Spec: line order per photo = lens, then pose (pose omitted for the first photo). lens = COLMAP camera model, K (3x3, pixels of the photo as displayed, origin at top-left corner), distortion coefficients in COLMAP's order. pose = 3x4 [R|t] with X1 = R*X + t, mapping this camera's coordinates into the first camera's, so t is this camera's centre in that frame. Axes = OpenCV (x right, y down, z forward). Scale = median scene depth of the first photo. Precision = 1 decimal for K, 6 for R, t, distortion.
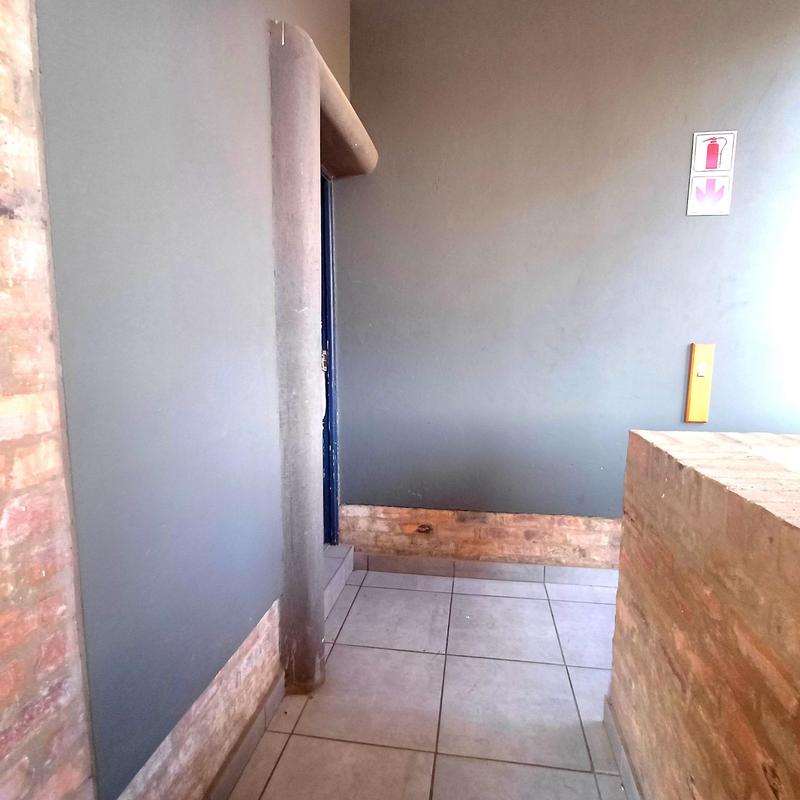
lens RADIAL K [[482.1, 0, 407.5], [0, 482.1, 394.4], [0, 0, 1]] dist [0.005938, -0.002674]
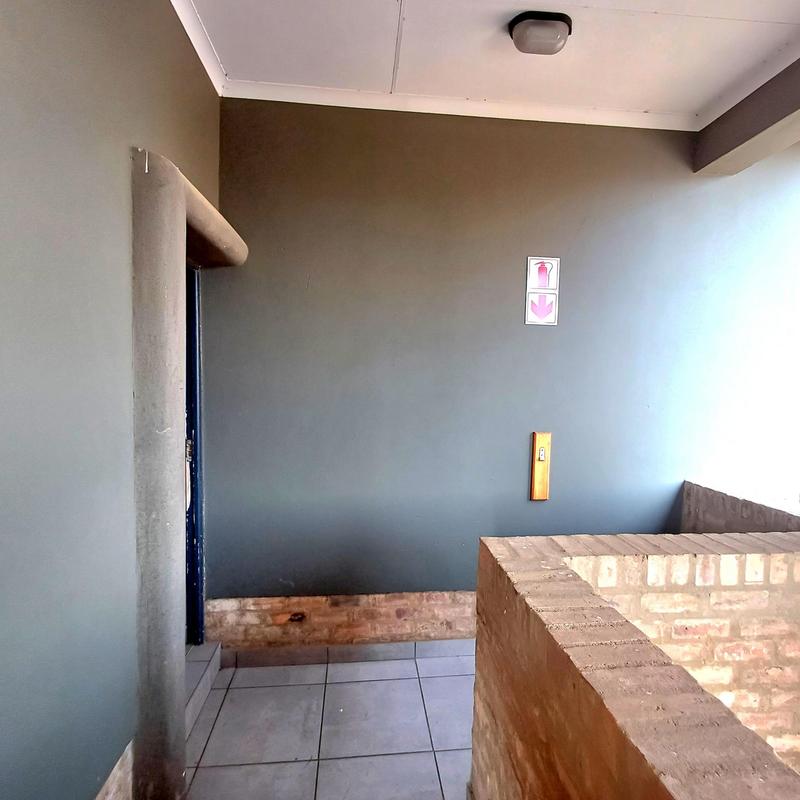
lens RADIAL K [[482.1, 0, 405.2], [0, 482.1, 404.7], [0, 0, 1]] dist [0.005938, -0.002674]
pose [[0.969041, -0.002871, 0.246882, 0.009084], [0.018708, 0.997912, -0.061823, -0.120439], [-0.246189, 0.064528, 0.967071, -0.048500]]
